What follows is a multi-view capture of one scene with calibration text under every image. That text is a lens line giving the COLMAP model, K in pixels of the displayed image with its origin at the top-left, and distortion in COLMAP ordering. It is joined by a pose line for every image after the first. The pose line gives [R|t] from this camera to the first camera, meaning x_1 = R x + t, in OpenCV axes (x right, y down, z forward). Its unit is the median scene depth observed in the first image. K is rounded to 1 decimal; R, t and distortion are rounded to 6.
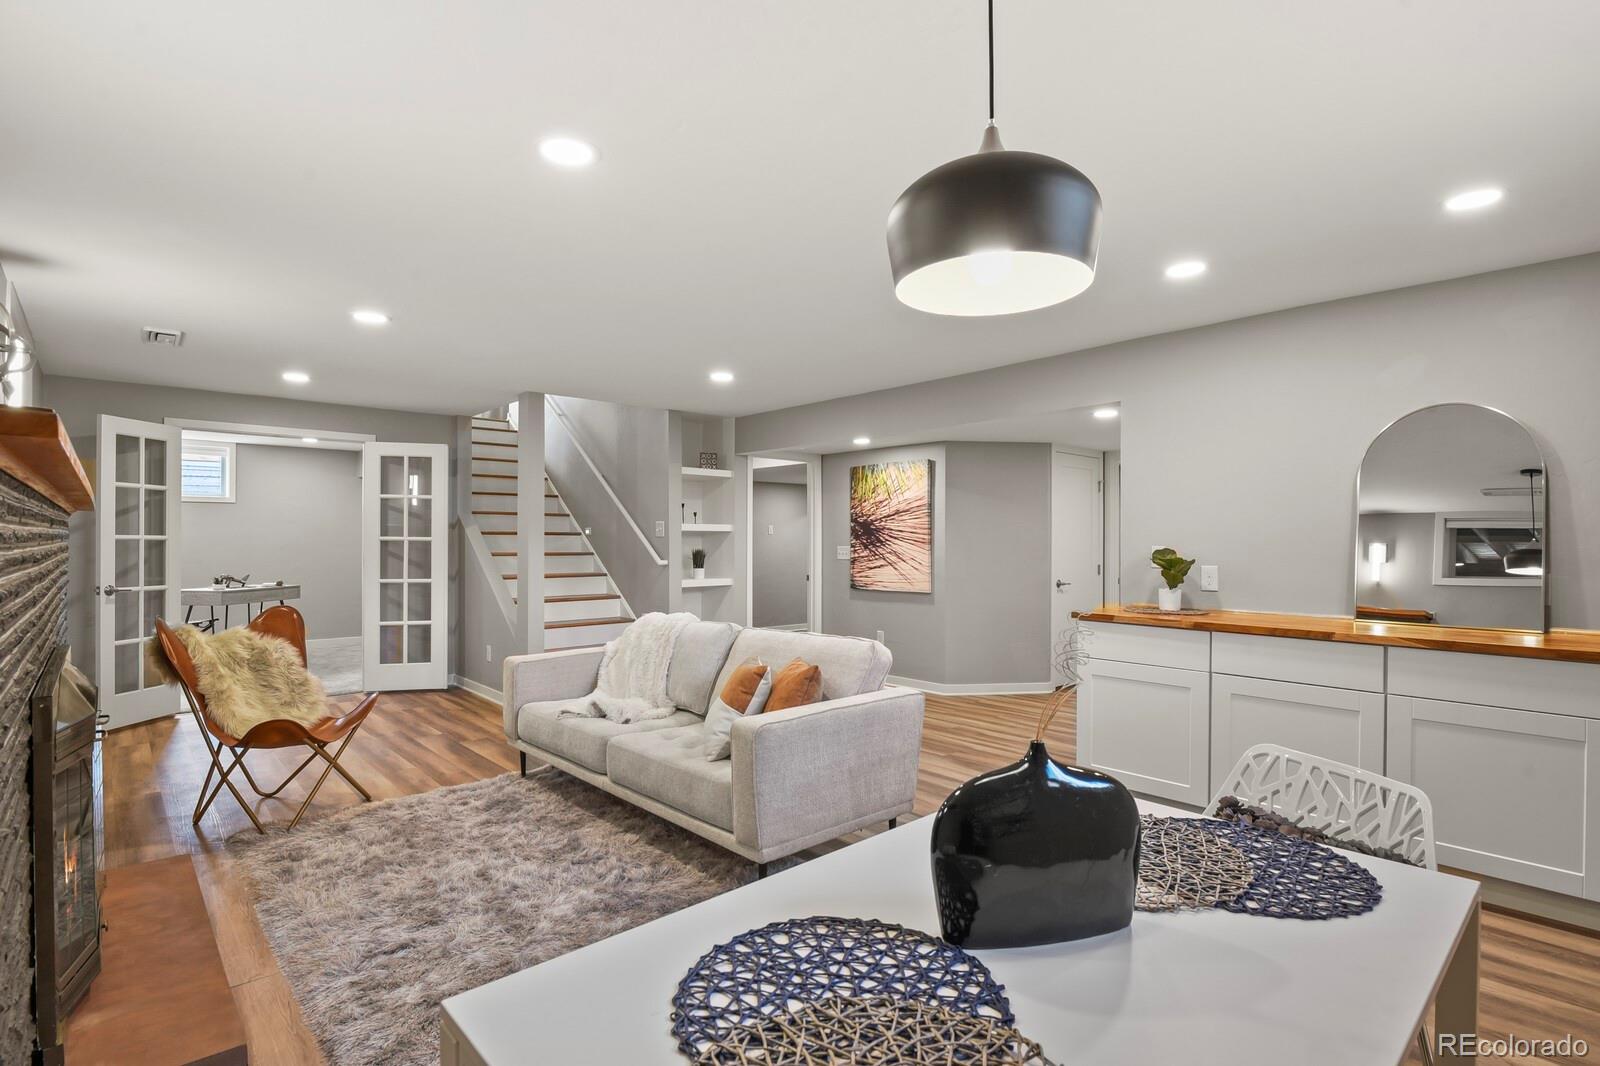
lens RADIAL K [[779.3, 0, 810.0], [0, 779.3, 541.5], [0, 0, 1]] dist [-0.011585, -0.003443]
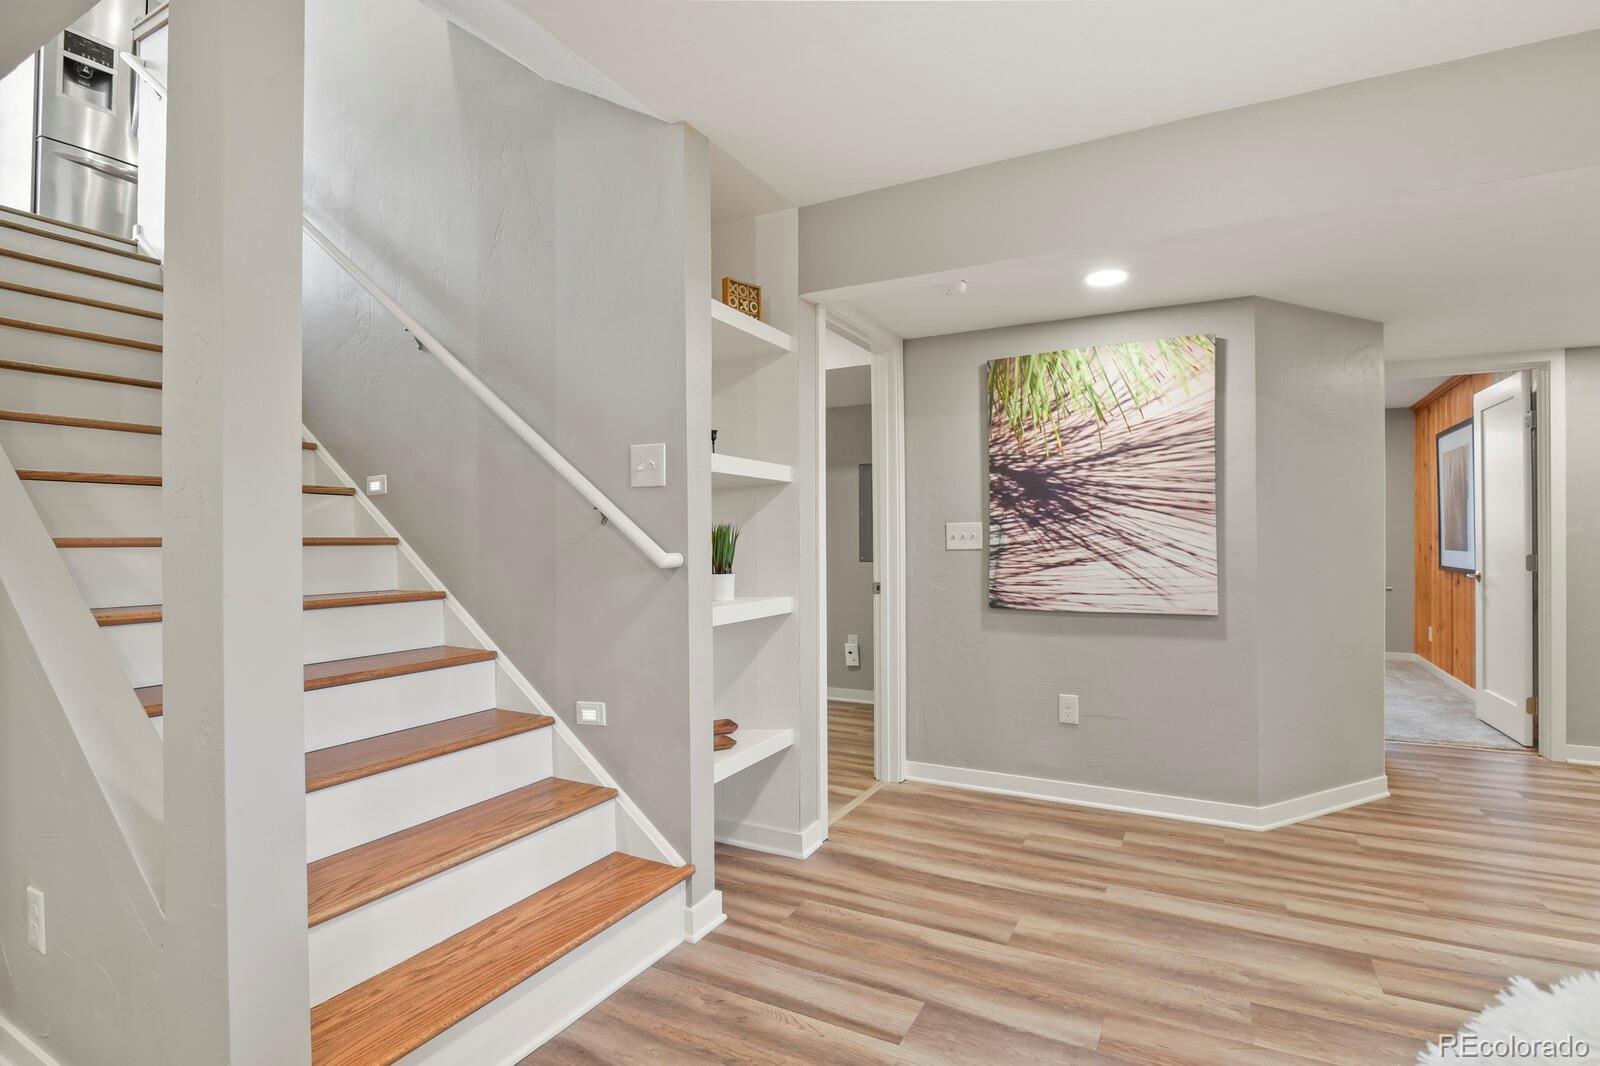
lens RADIAL K [[779.3, 0, 808.5], [0, 779.3, 536.7], [0, 0, 1]] dist [-0.011585, -0.003443]
pose [[0.942671, -0.005223, 0.333681, -0.231521], [0.006018, 0.999981, -0.001348, 0.016409], [-0.333668, 0.003279, 0.942685, 0.613216]]
